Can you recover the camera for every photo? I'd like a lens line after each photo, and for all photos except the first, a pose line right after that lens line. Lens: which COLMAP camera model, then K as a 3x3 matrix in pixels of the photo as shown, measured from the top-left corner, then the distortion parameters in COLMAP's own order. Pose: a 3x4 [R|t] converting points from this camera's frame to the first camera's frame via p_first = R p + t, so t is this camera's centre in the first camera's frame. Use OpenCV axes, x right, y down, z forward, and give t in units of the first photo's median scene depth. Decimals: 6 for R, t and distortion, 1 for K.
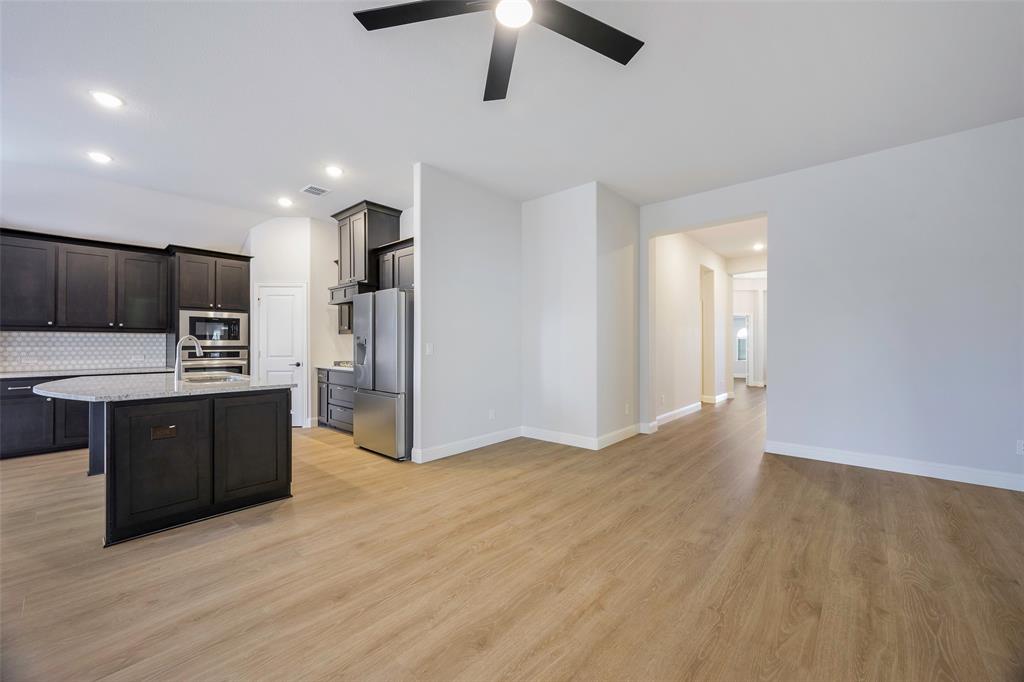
lens RADIAL K [[398.5, 0, 516.5], [0, 398.5, 341.5], [0, 0, 1]] dist [0.000085, 0.000164]
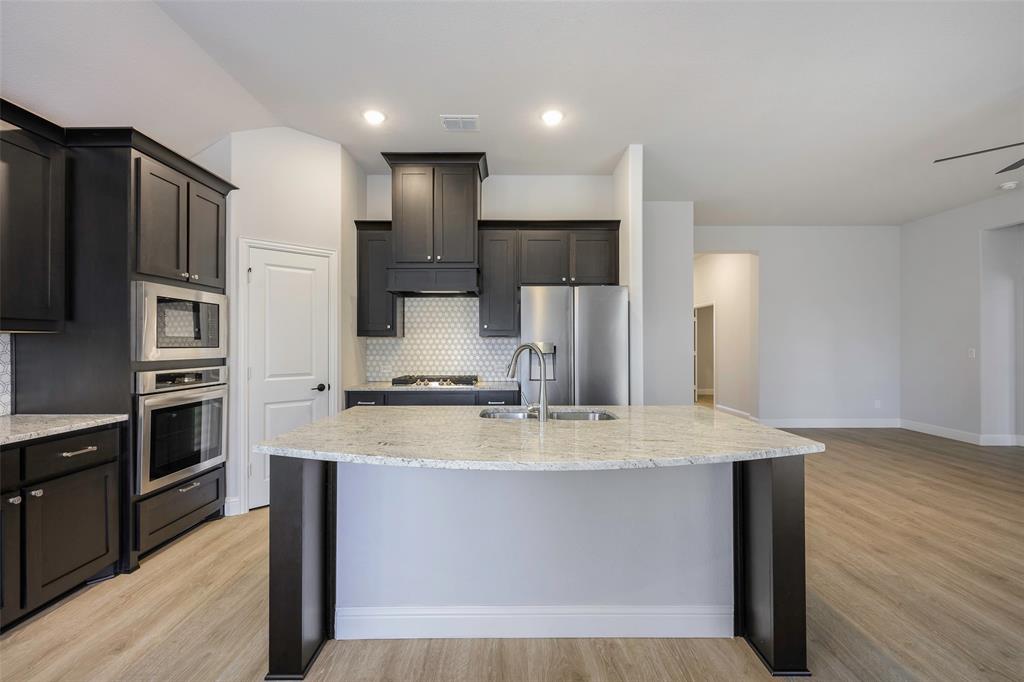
lens RADIAL K [[444.5, 0, 515.0], [0, 444.5, 341.4], [0, 0, 1]] dist [0.001926, 0.000561]
pose [[0.749043, 0.003286, 0.662513, -1.729009], [-0.003469, 0.999993, -0.001039, -0.025042], [-0.662512, -0.001520, 0.749049, 0.711379]]
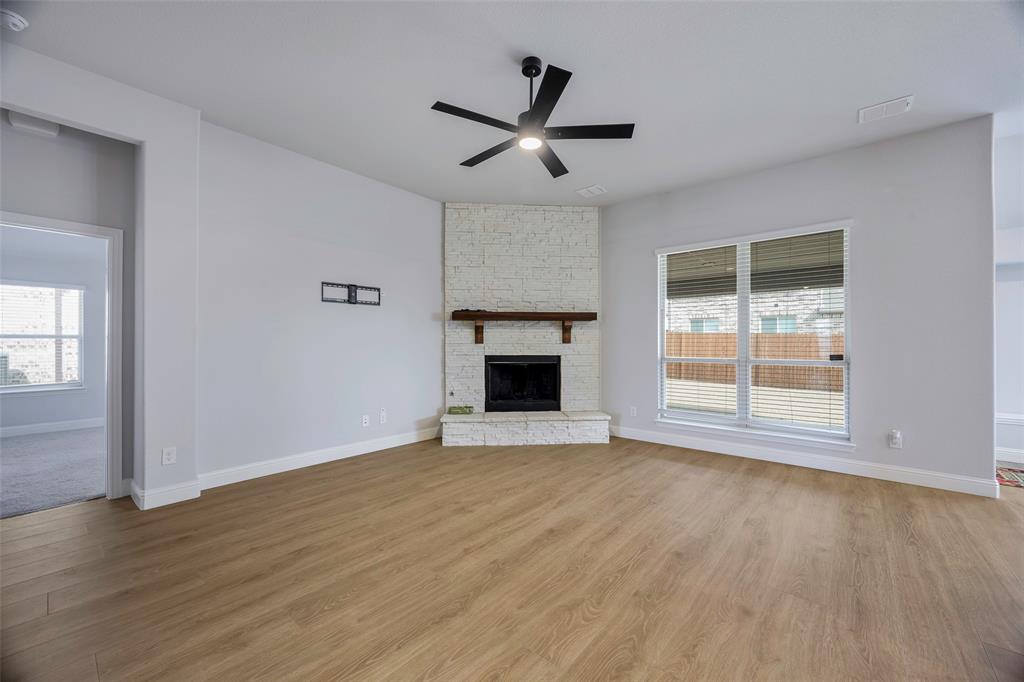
lens RADIAL K [[398.5, 0, 516.5], [0, 398.5, 341.5], [0, 0, 1]] dist [0.000085, 0.000164]
pose [[-0.999840, 0.001395, -0.017809, 0.050246], [0.001565, 0.999953, -0.009544, 0.006490], [0.017795, -0.009570, -0.999796, 1.625659]]
